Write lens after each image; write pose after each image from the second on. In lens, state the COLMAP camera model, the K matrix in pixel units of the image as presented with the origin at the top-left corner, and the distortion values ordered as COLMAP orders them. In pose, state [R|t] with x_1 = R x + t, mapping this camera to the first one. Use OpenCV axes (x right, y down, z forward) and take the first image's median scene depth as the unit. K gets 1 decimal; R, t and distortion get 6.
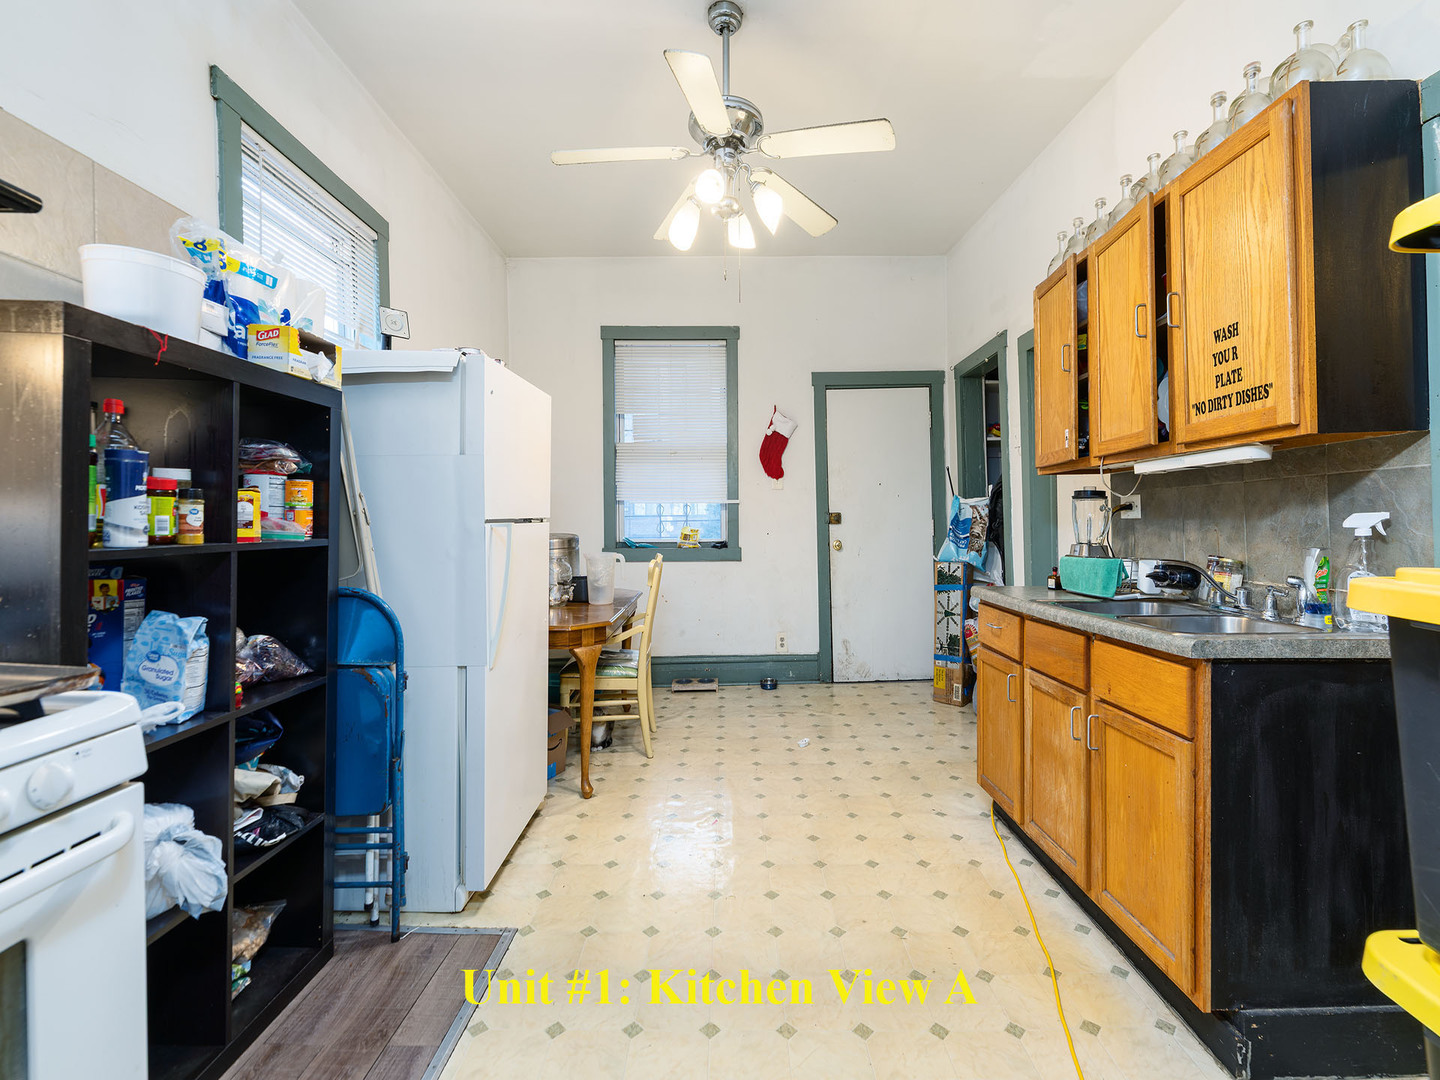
lens RADIAL K [[645.6, 0, 720.0], [0, 645.6, 540.0], [0, 0, 1]] dist [-0.000457, -0.000059]
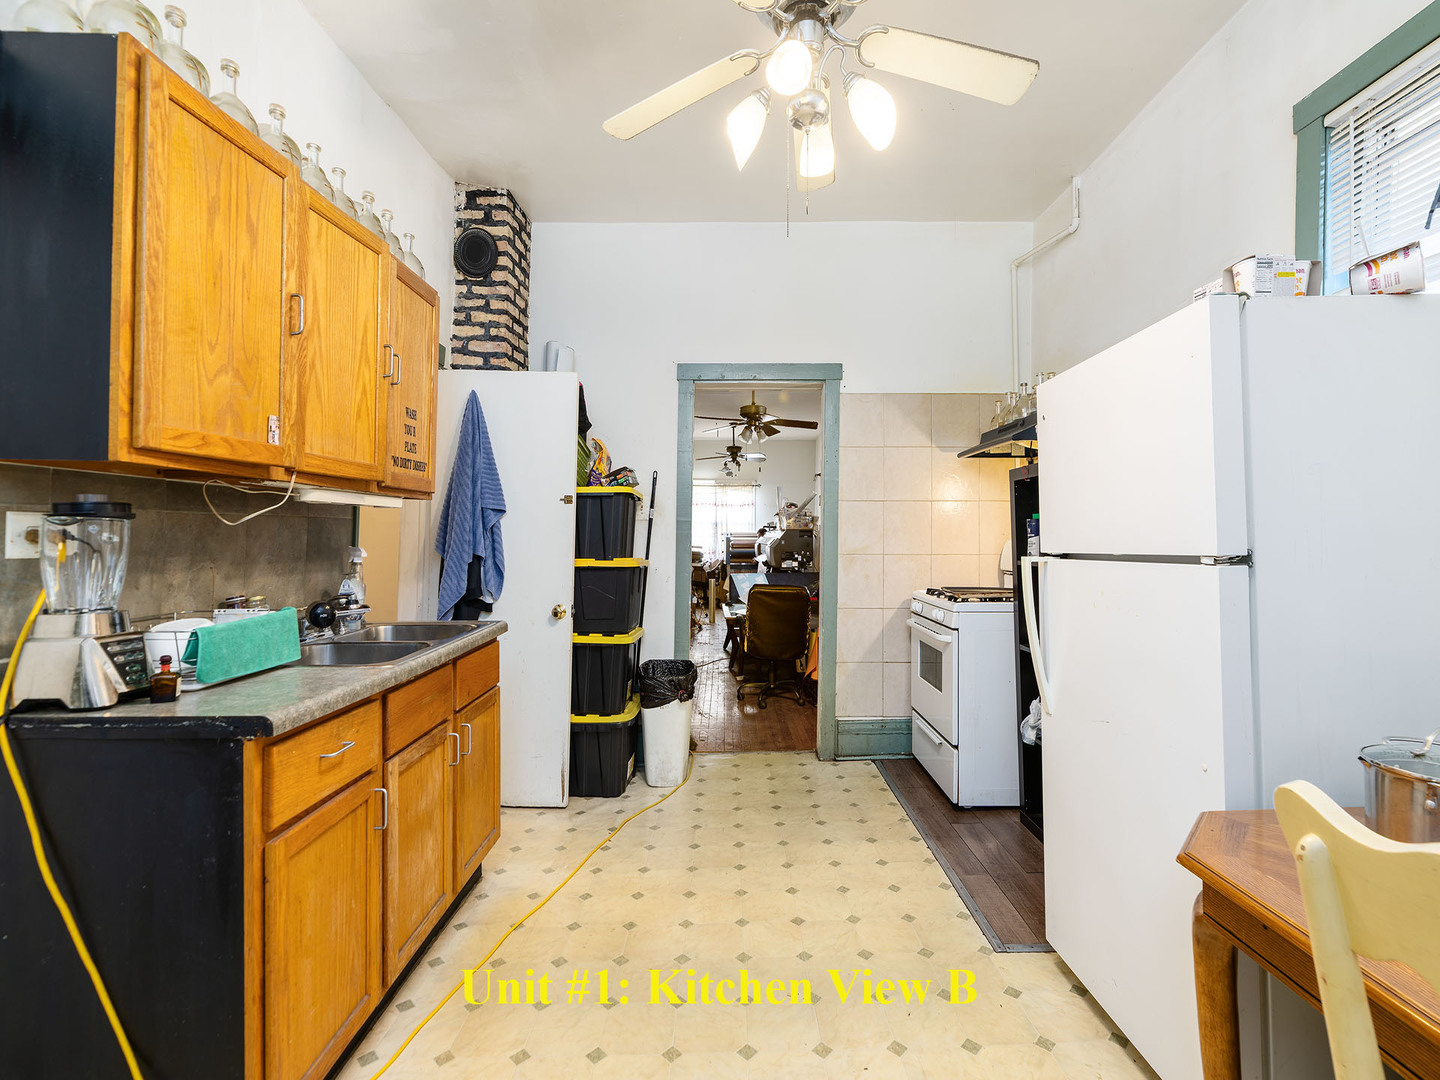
lens RADIAL K [[645.6, 0, 720.0], [0, 645.6, 540.0], [0, 0, 1]] dist [-0.000457, -0.000059]
pose [[-0.999993, 0.001817, -0.003165, 0.114669], [0.001719, 0.999522, 0.030878, -0.075285], [0.003219, 0.030872, -0.999518, 1.823692]]
